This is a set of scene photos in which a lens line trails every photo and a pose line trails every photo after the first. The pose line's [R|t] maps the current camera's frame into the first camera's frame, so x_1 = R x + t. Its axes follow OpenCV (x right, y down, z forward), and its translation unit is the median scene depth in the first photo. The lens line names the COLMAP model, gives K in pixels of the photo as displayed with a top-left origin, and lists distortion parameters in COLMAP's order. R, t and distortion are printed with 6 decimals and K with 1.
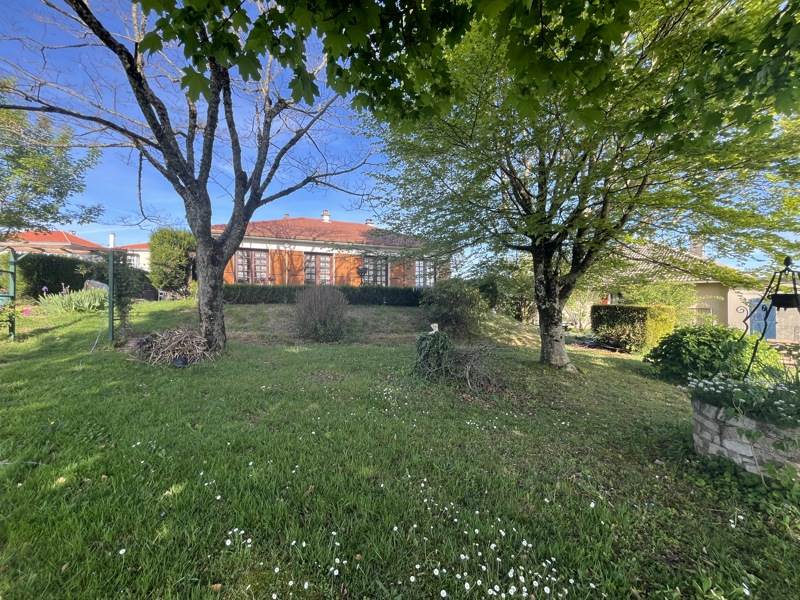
lens RADIAL K [[324.3, 0, 397.4], [0, 324.3, 300.3], [0, 0, 1]] dist [-0.001626, 0.000205]
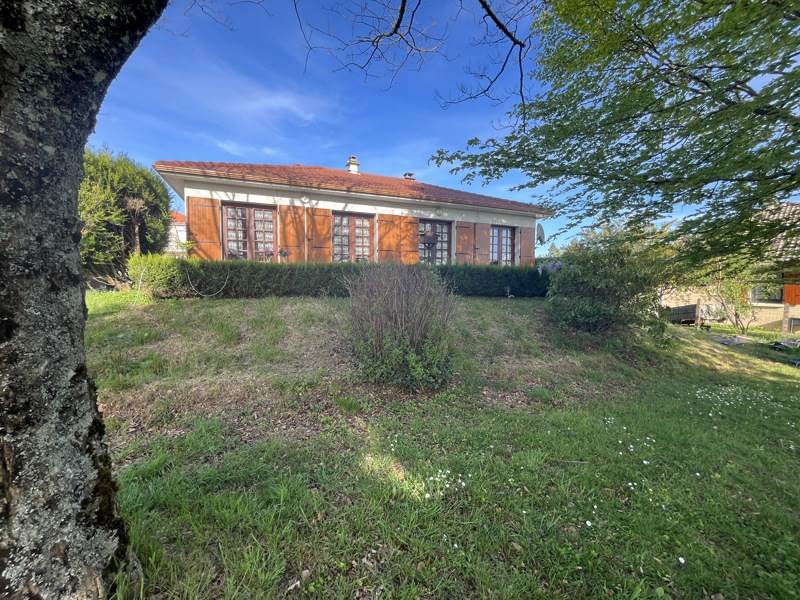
lens RADIAL K [[324.3, 0, 402.7], [0, 324.3, 298.4], [0, 0, 1]] dist [-0.001626, 0.000205]
pose [[0.999907, -0.001833, 0.013488, -0.161428], [0.001028, 0.998230, 0.059470, -0.014954], [-0.013573, -0.059450, 0.998139, 0.359111]]
